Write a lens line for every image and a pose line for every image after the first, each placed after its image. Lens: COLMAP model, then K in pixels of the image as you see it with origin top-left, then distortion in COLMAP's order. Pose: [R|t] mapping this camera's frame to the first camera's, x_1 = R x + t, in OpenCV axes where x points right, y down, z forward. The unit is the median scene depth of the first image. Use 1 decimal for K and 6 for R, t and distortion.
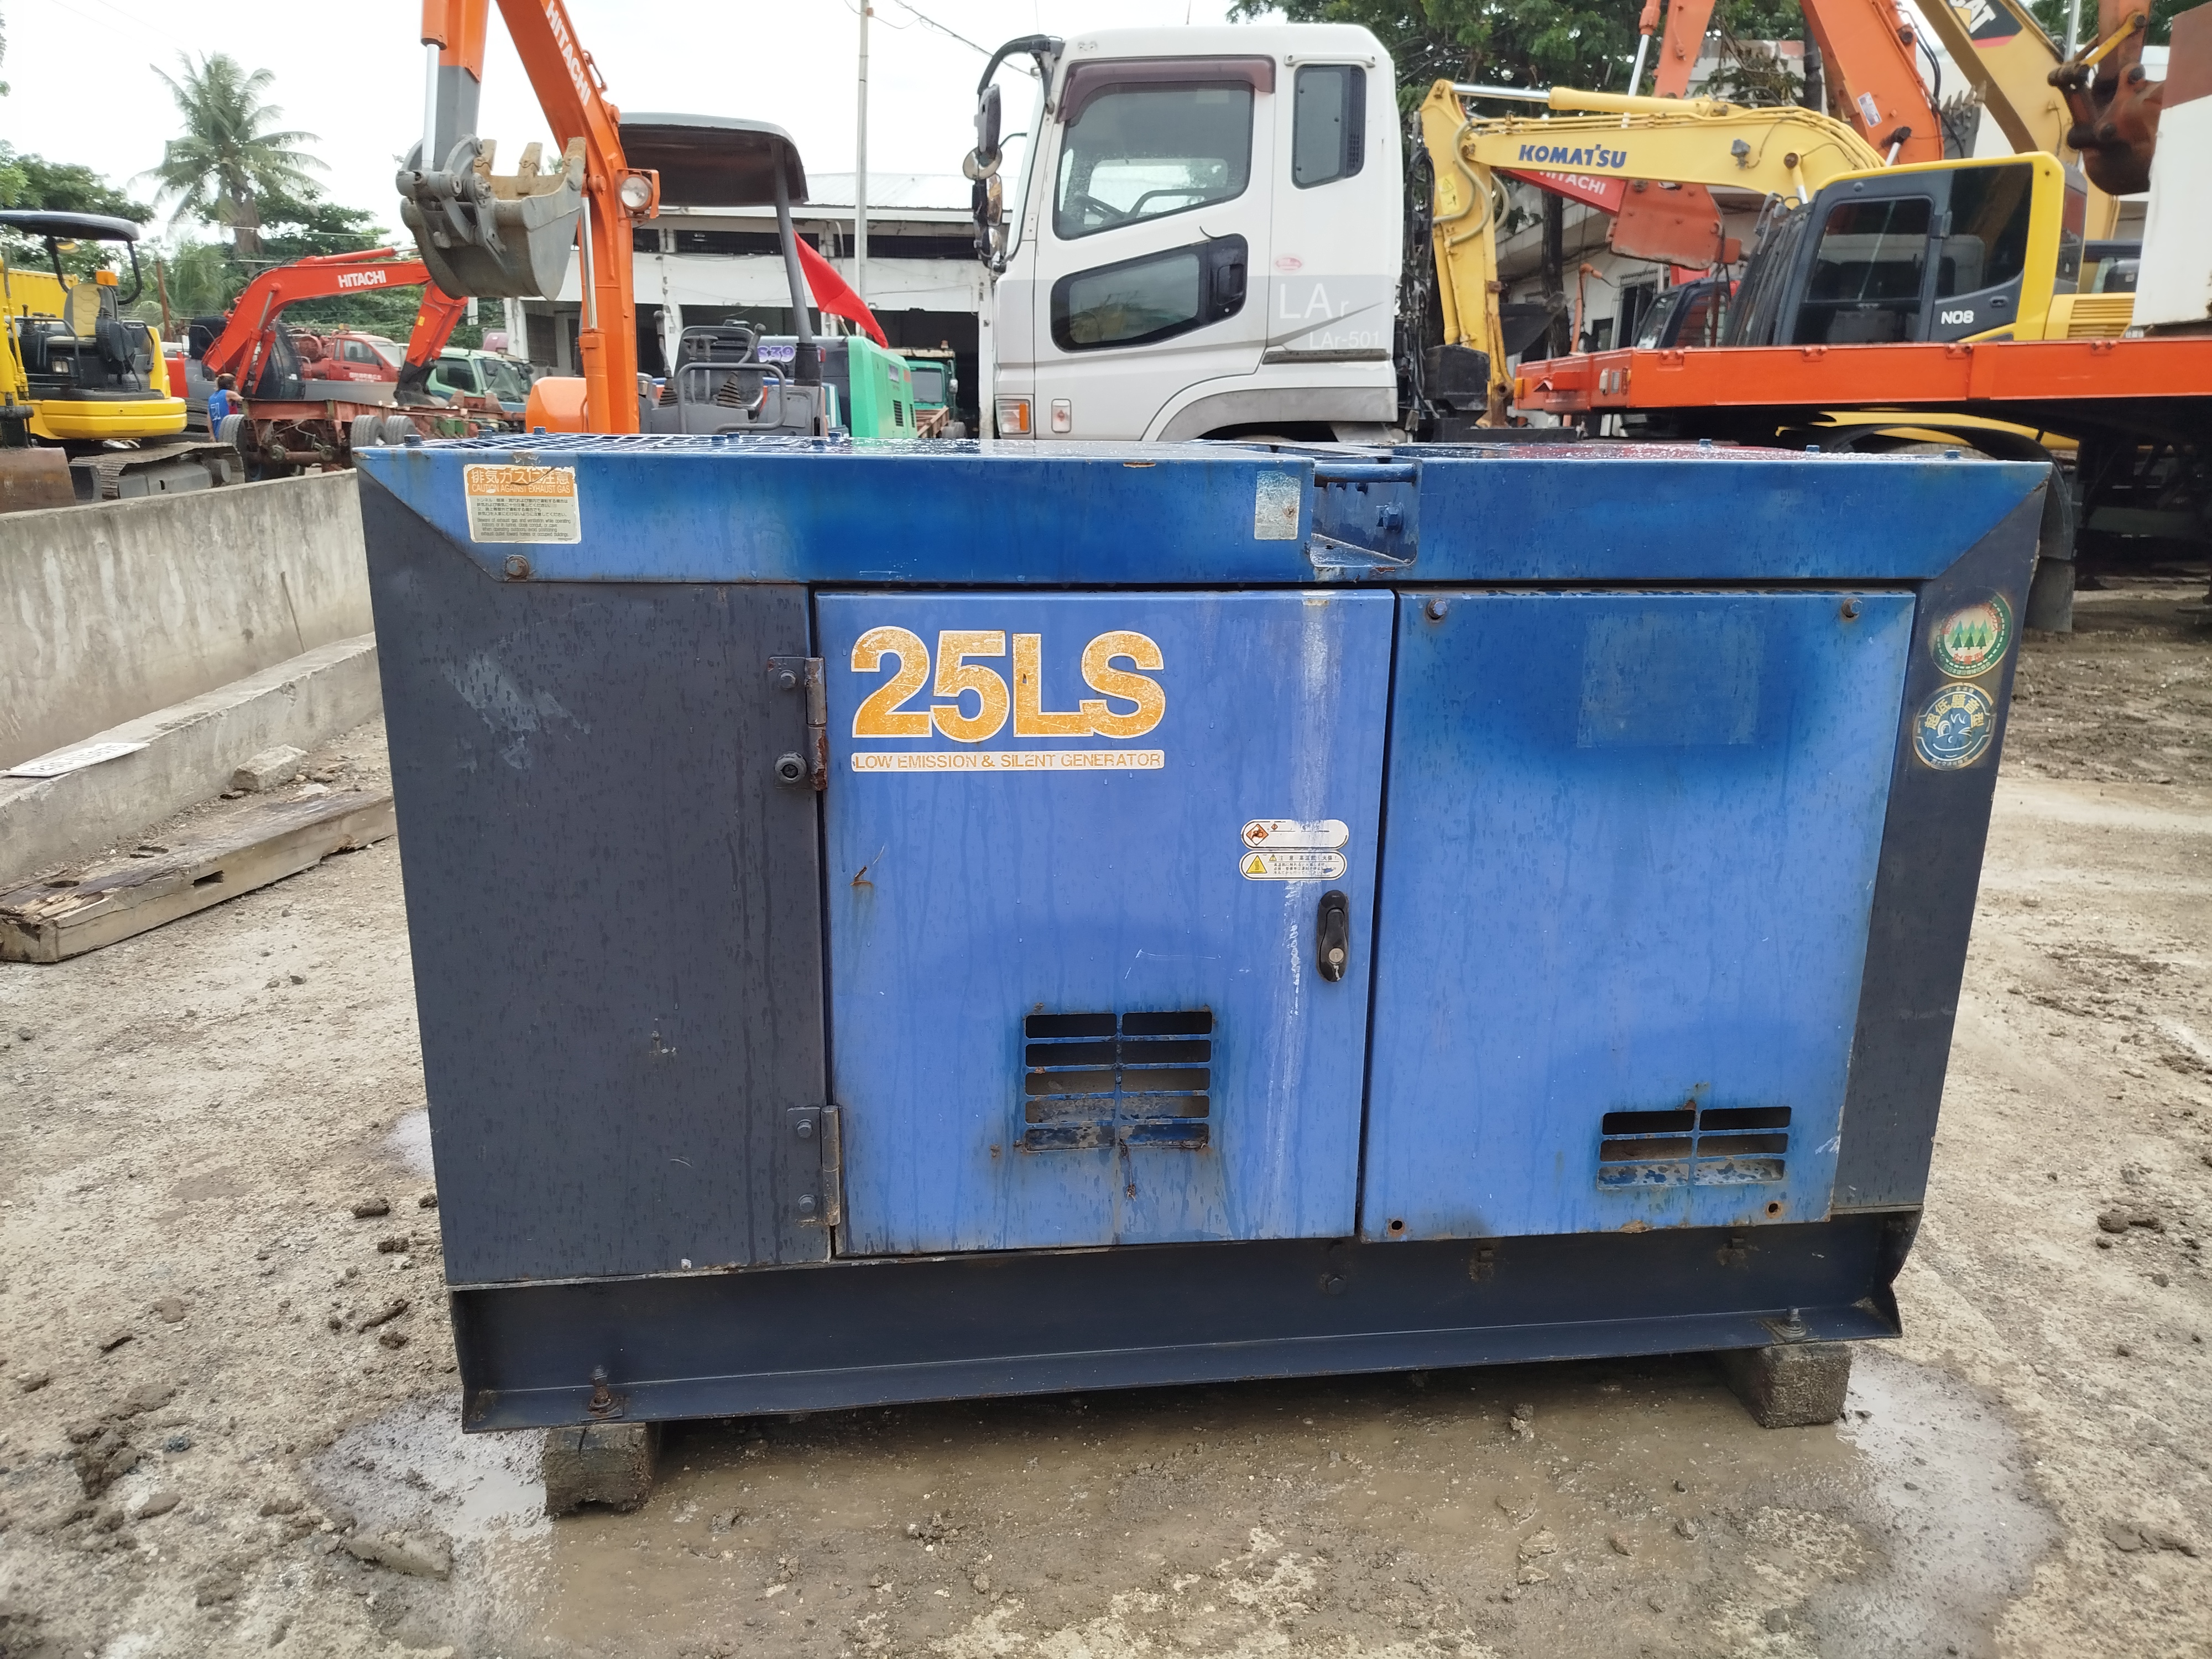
lens RADIAL K [[1536.5, 0, 1106.0], [0, 1536.5, 829.5], [0, 0, 1]] dist [-0.002669, -0.000559]
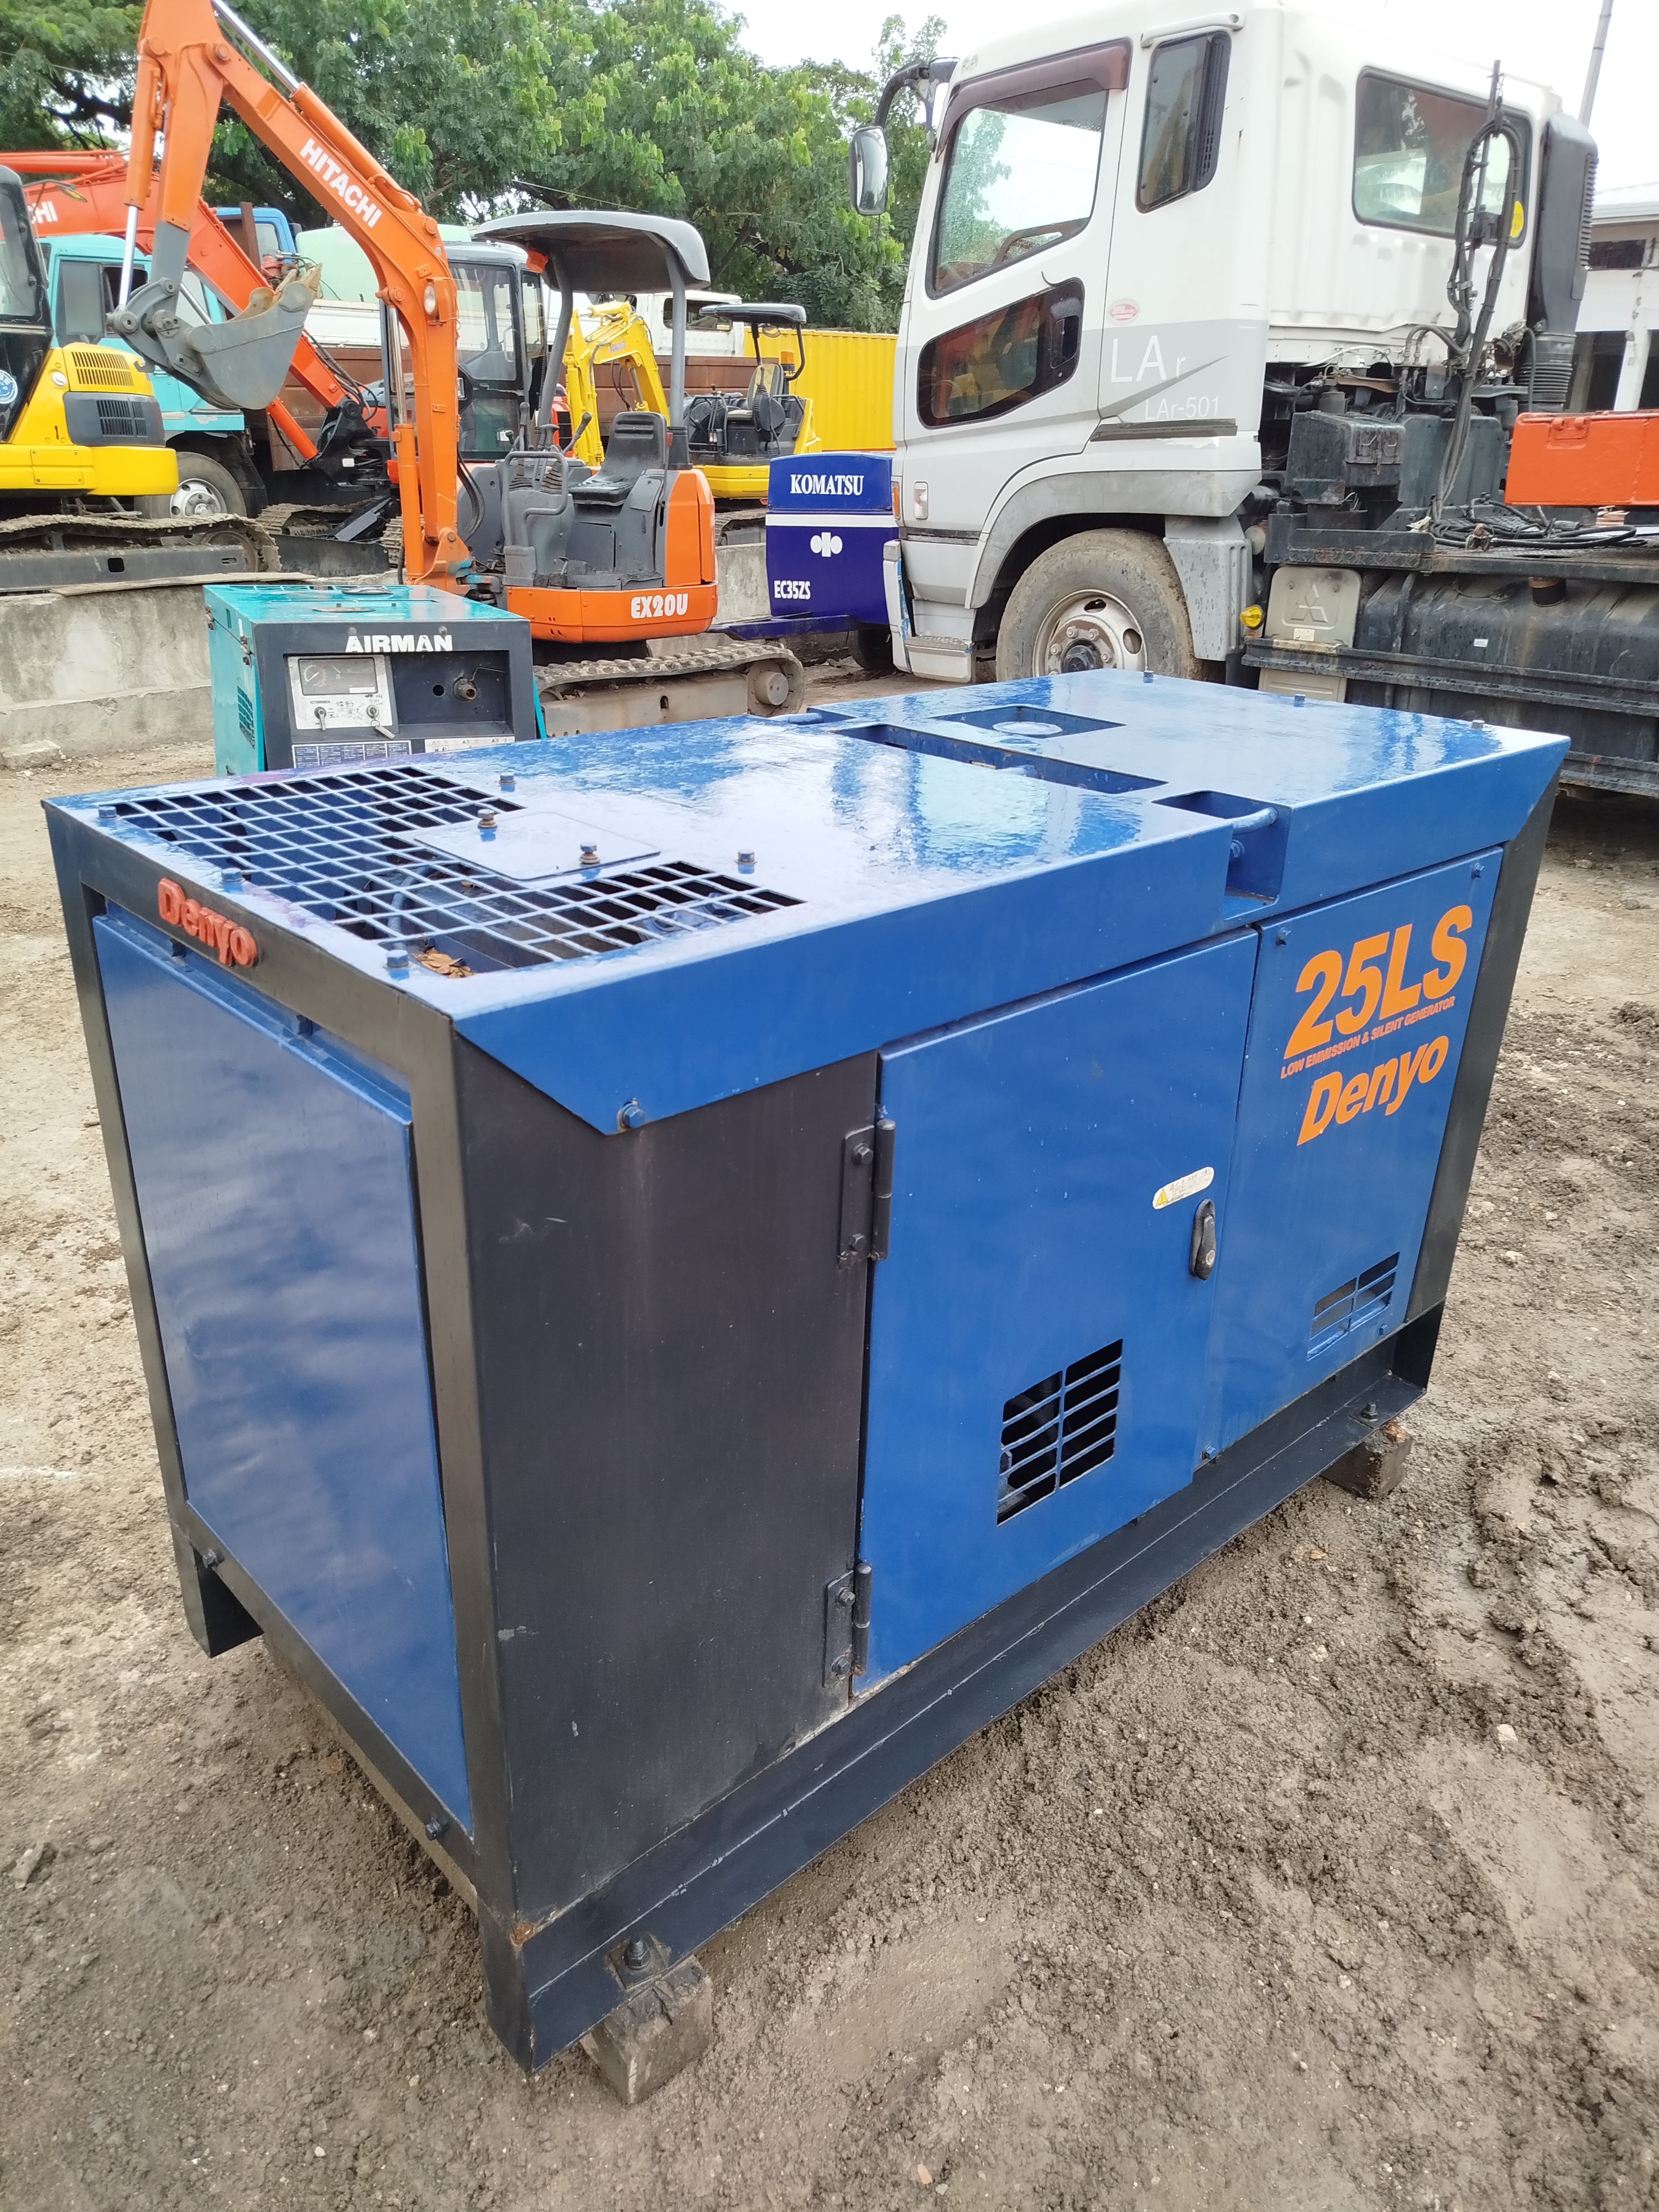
lens RADIAL K [[1547.7, 0, 829.5], [0, 1547.7, 1106.0], [0, 0, 1]] dist [0.001206, 0.003895]
pose [[0.694571, 0.280767, -0.662375, 0.668878], [-0.196740, 0.959734, 0.200509, -0.097981], [0.692000, -0.008953, 0.721842, 0.294599]]
